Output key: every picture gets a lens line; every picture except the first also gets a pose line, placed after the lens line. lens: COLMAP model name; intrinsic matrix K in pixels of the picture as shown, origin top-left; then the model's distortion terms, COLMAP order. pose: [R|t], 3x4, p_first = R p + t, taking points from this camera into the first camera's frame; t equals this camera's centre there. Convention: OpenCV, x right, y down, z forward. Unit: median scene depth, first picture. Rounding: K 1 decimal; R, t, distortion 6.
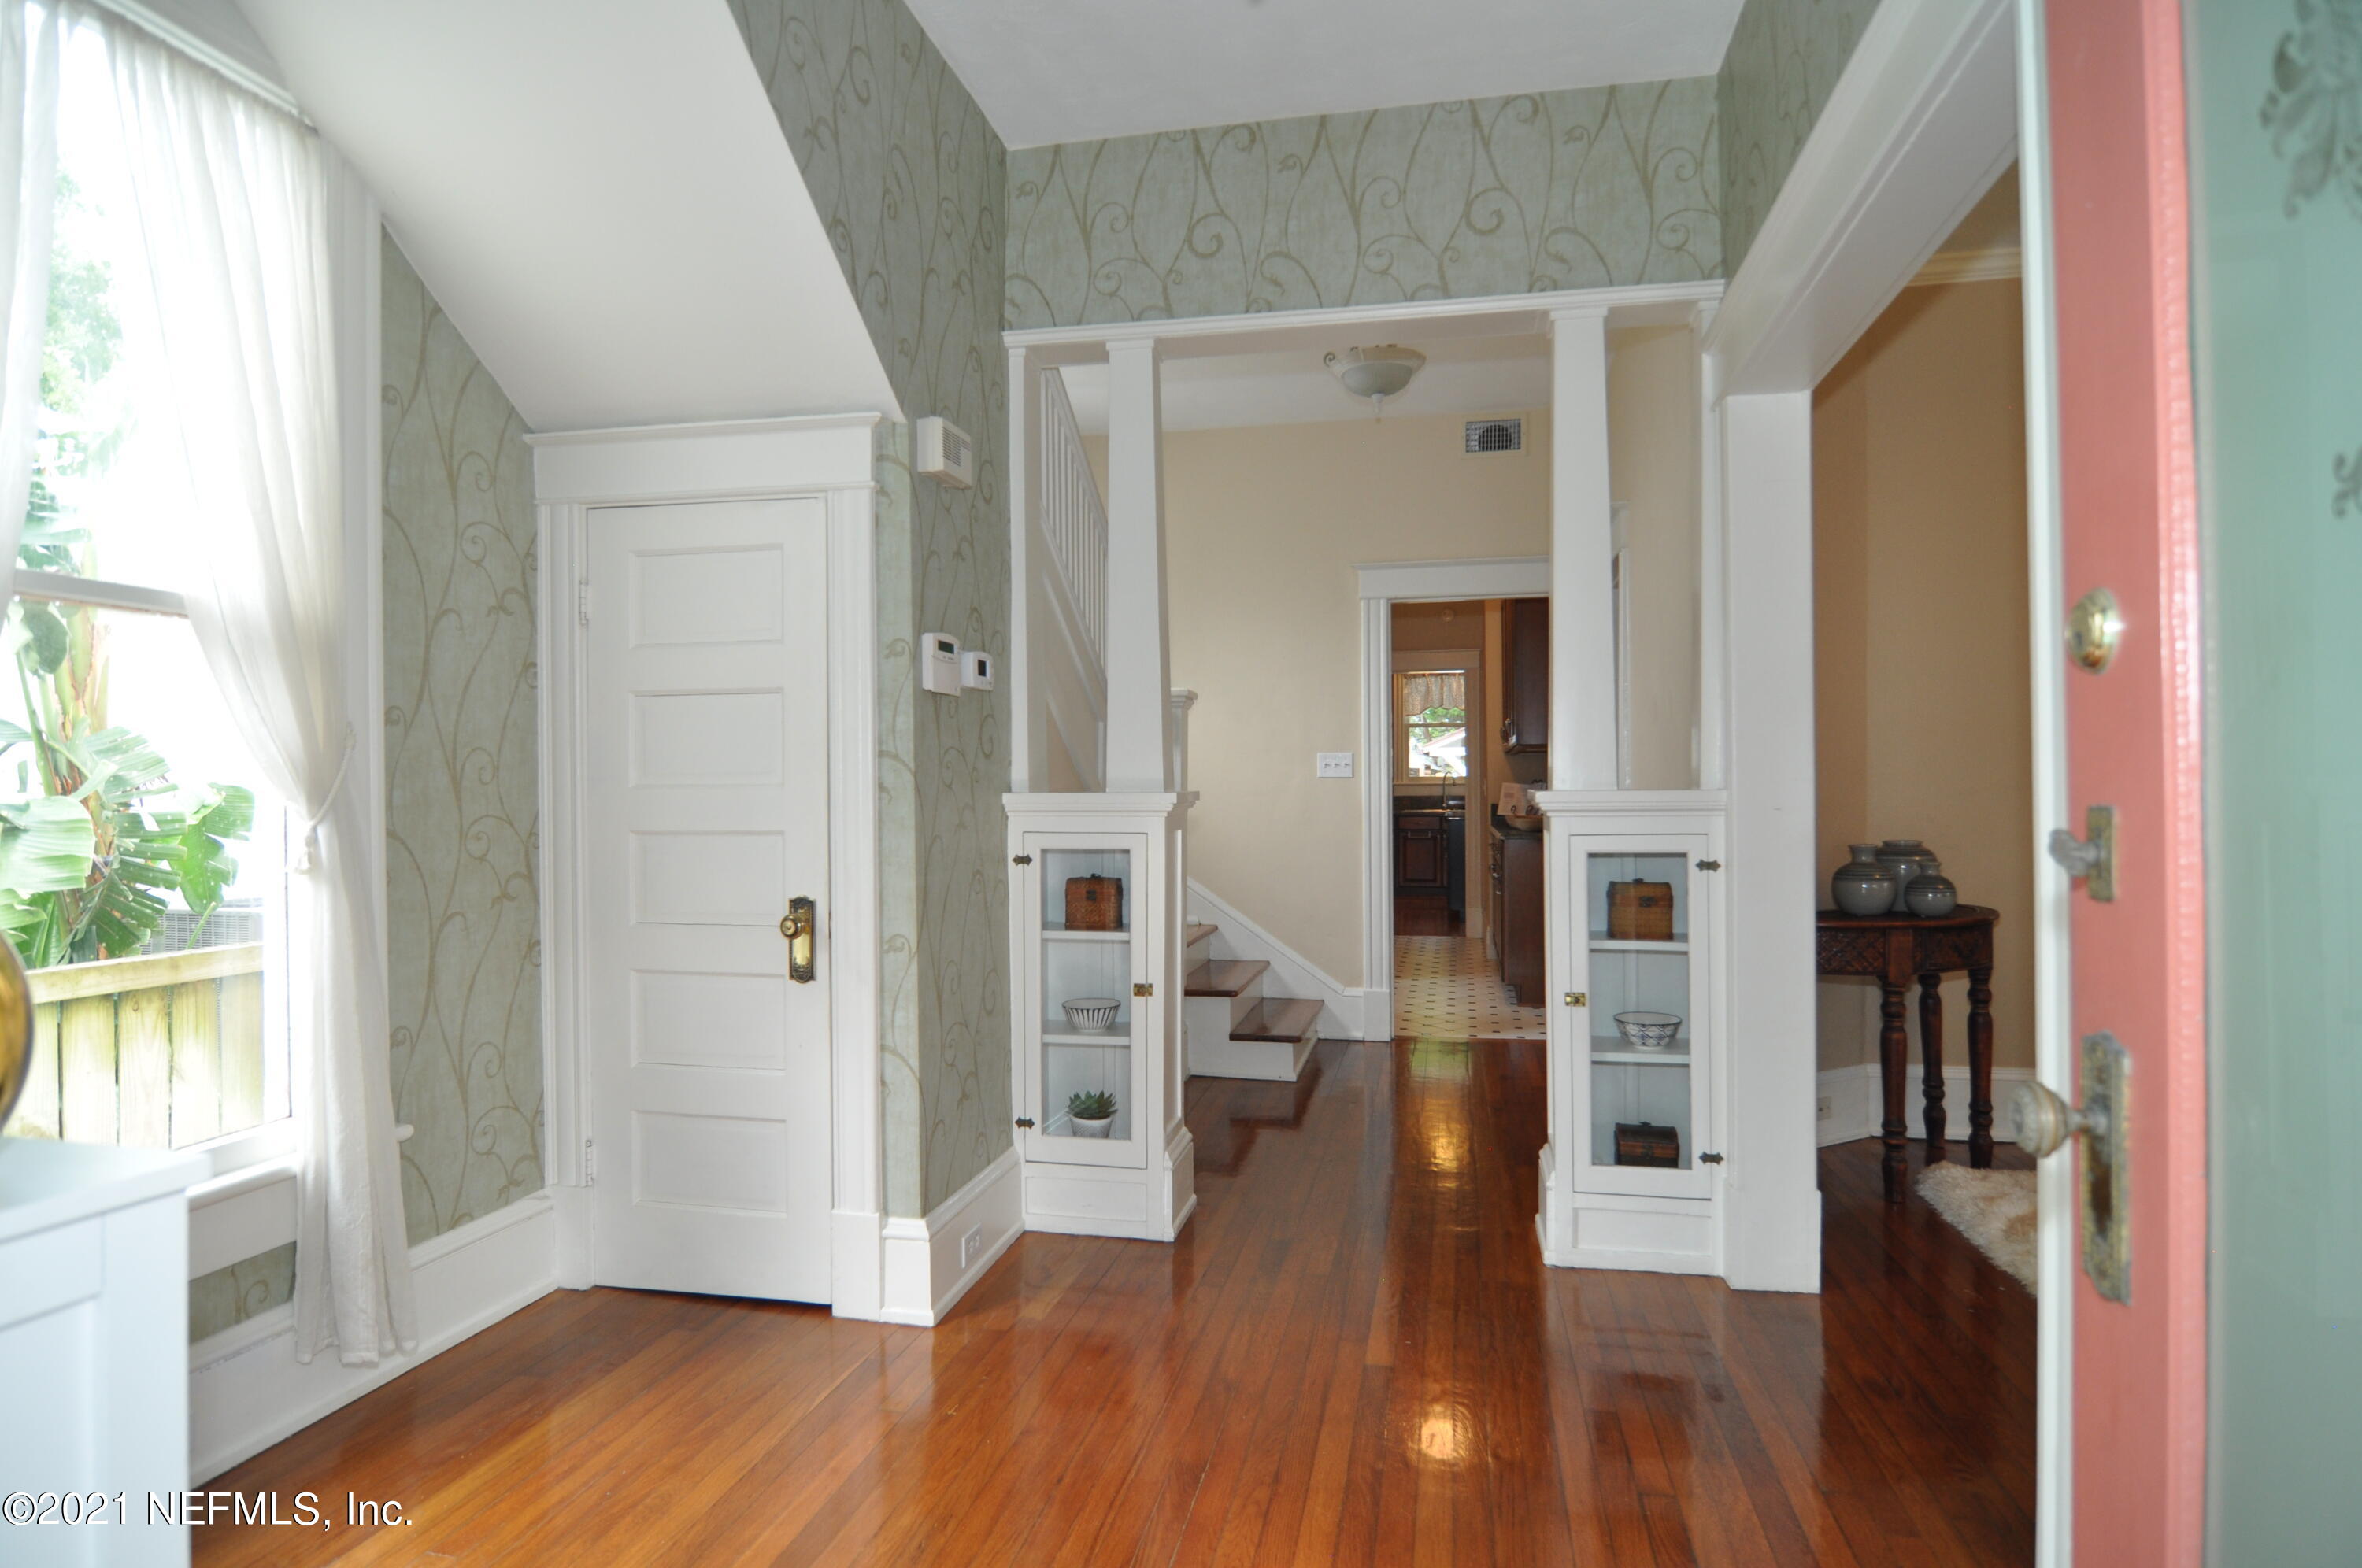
lens RADIAL K [[1267.4, 0, 1183.1], [0, 1267.4, 786.7], [0, 0, 1]] dist [-0.007213, -0.000529]
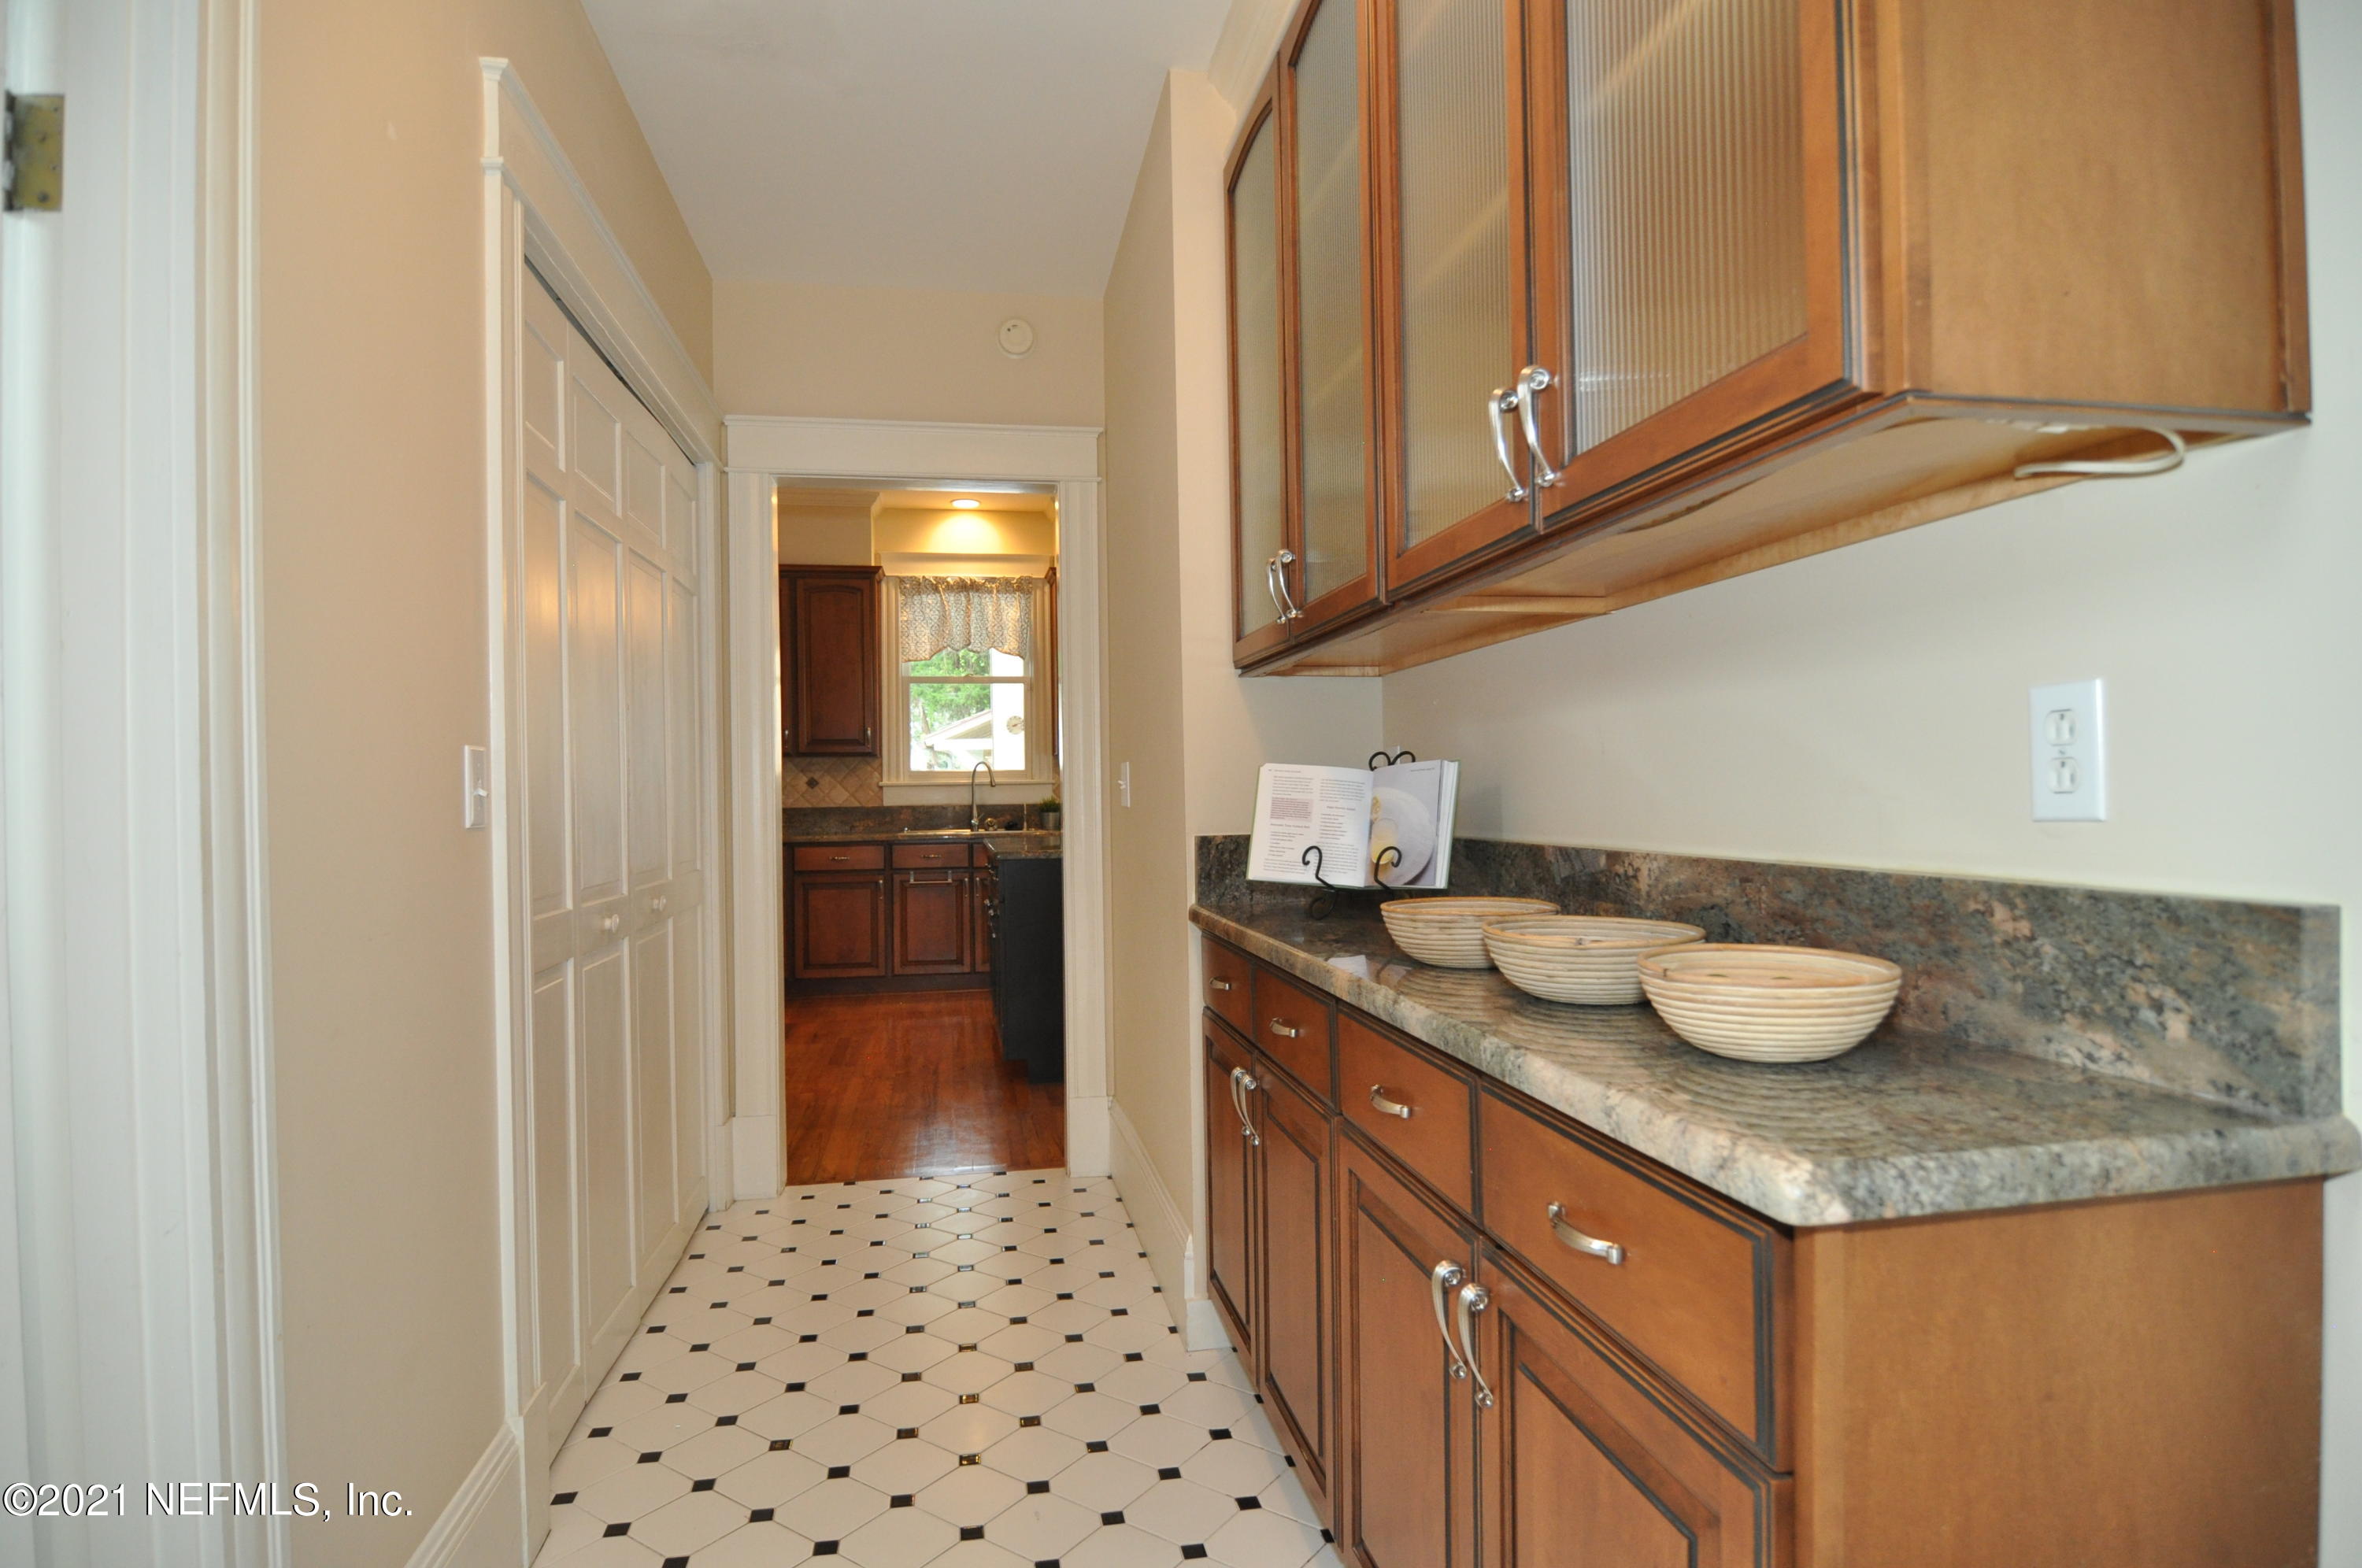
lens RADIAL K [[1267.4, 0, 1181.8], [0, 1267.4, 785.8], [0, 0, 1]] dist [-0.007213, -0.000529]
pose [[0.923587, -0.007953, 0.383305, 0.074649], [0.010277, 0.999939, -0.004016, 0.001159], [-0.383250, 0.007648, 0.923613, 0.437754]]
